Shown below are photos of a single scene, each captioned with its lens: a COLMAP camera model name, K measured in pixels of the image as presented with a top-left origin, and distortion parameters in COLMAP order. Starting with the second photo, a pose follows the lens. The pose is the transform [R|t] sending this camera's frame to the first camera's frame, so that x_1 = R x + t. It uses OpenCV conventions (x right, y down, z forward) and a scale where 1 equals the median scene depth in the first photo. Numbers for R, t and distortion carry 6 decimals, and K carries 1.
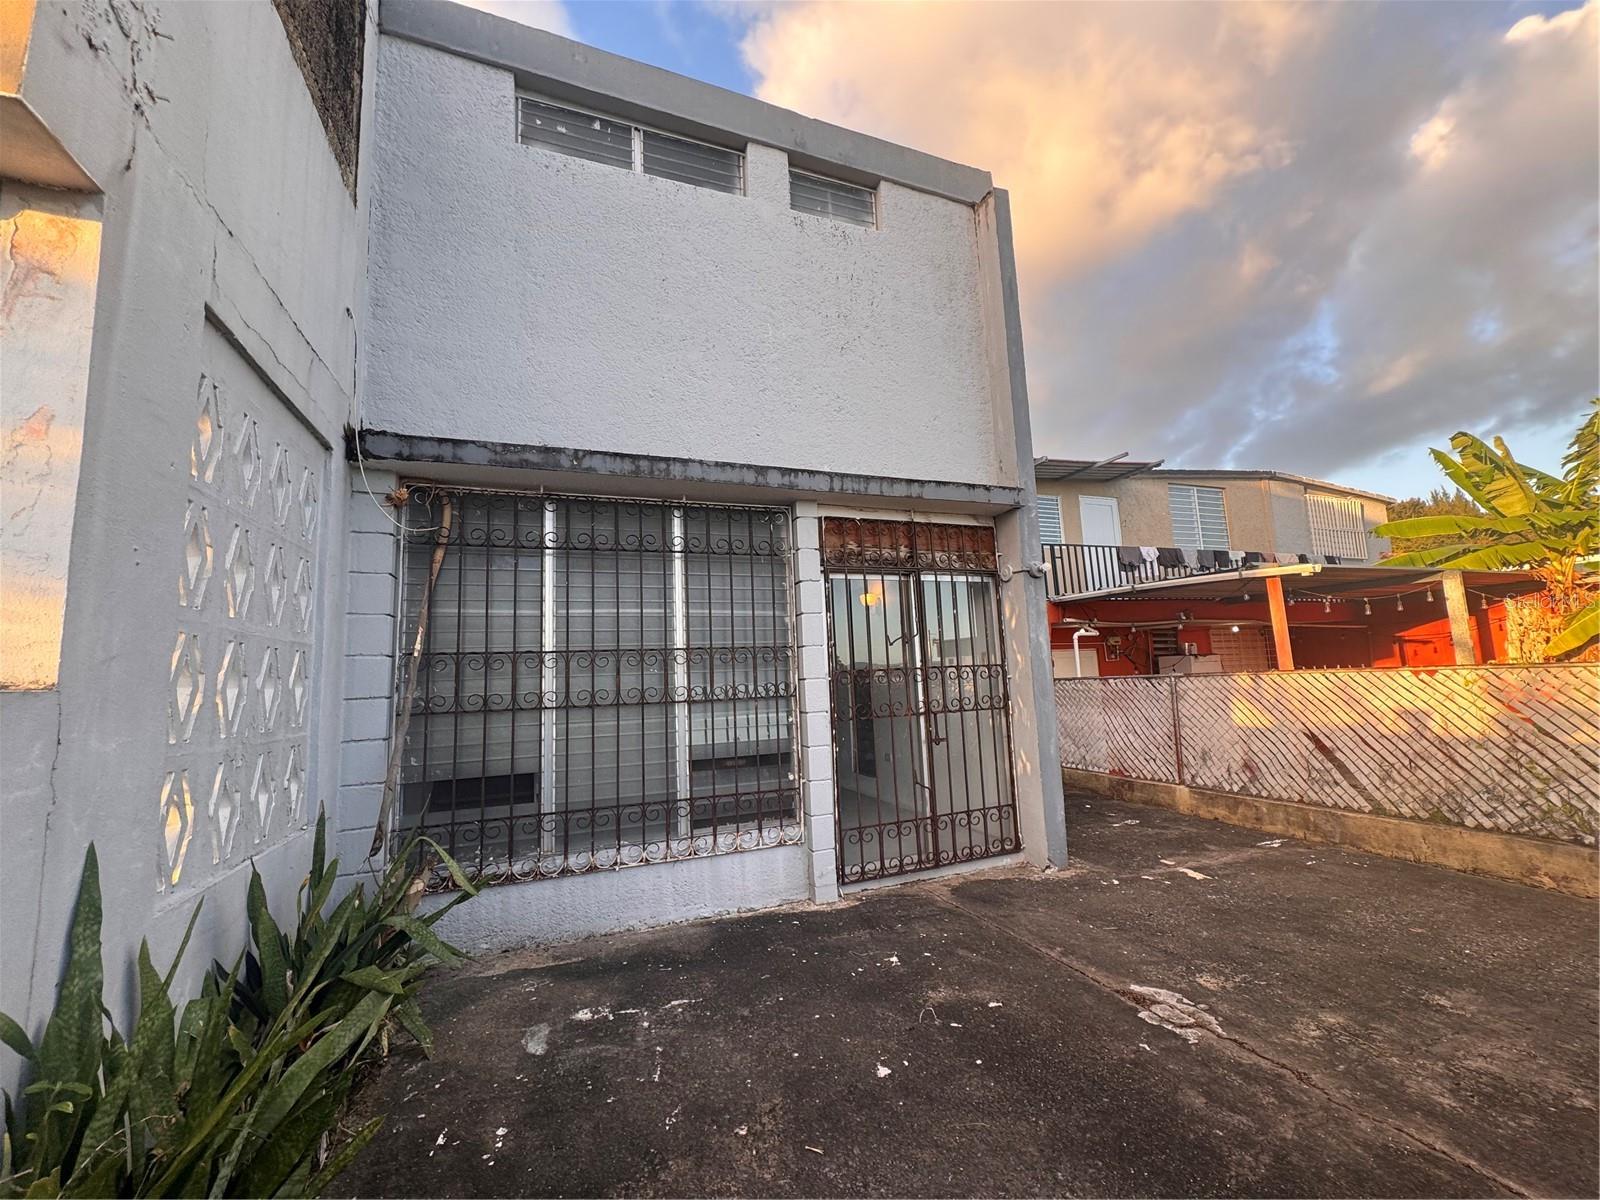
lens RADIAL K [[632.4, 0, 801.0], [0, 632.4, 603.7], [0, 0, 1]] dist [-0.000816, -0.000127]
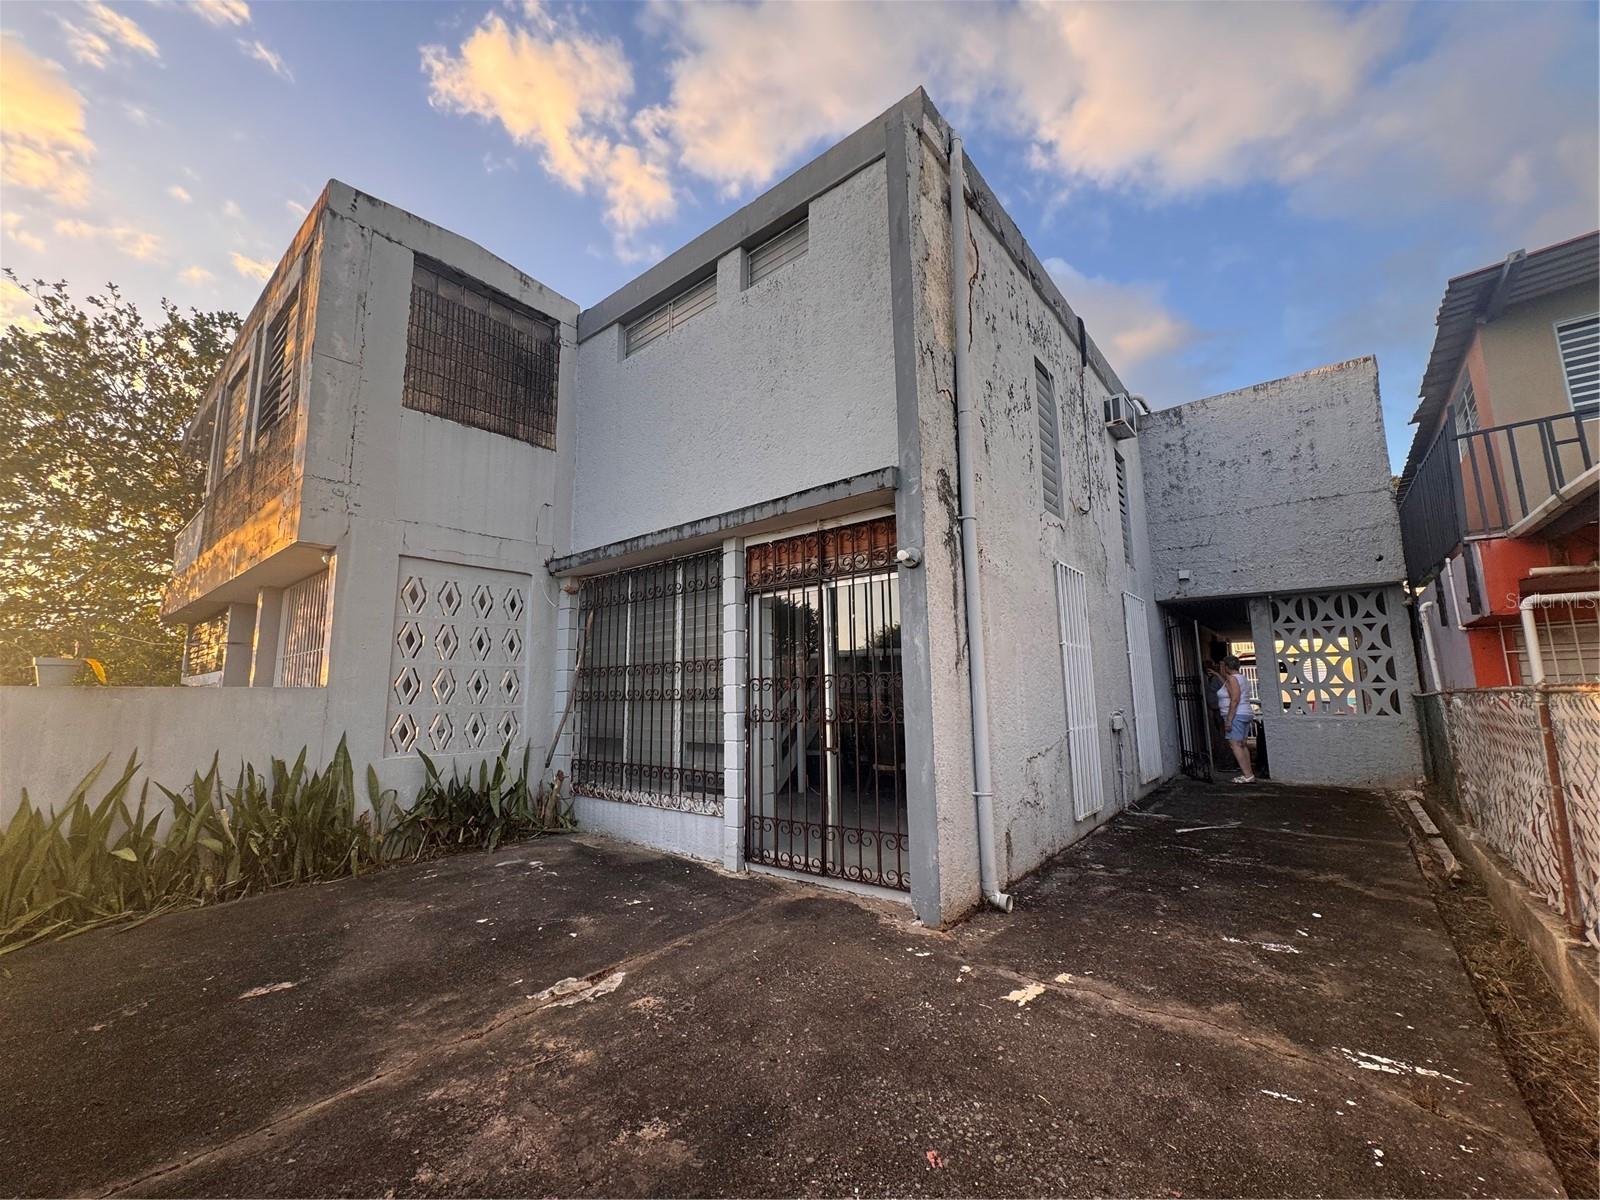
lens RADIAL K [[632.4, 0, 801.0], [0, 632.4, 603.7], [0, 0, 1]] dist [-0.000816, -0.000127]
pose [[0.498065, -0.092271, -0.862217, 1.191786], [0.100180, 0.993788, -0.048481, 0.037210], [0.861334, -0.062230, 0.504214, 0.533957]]
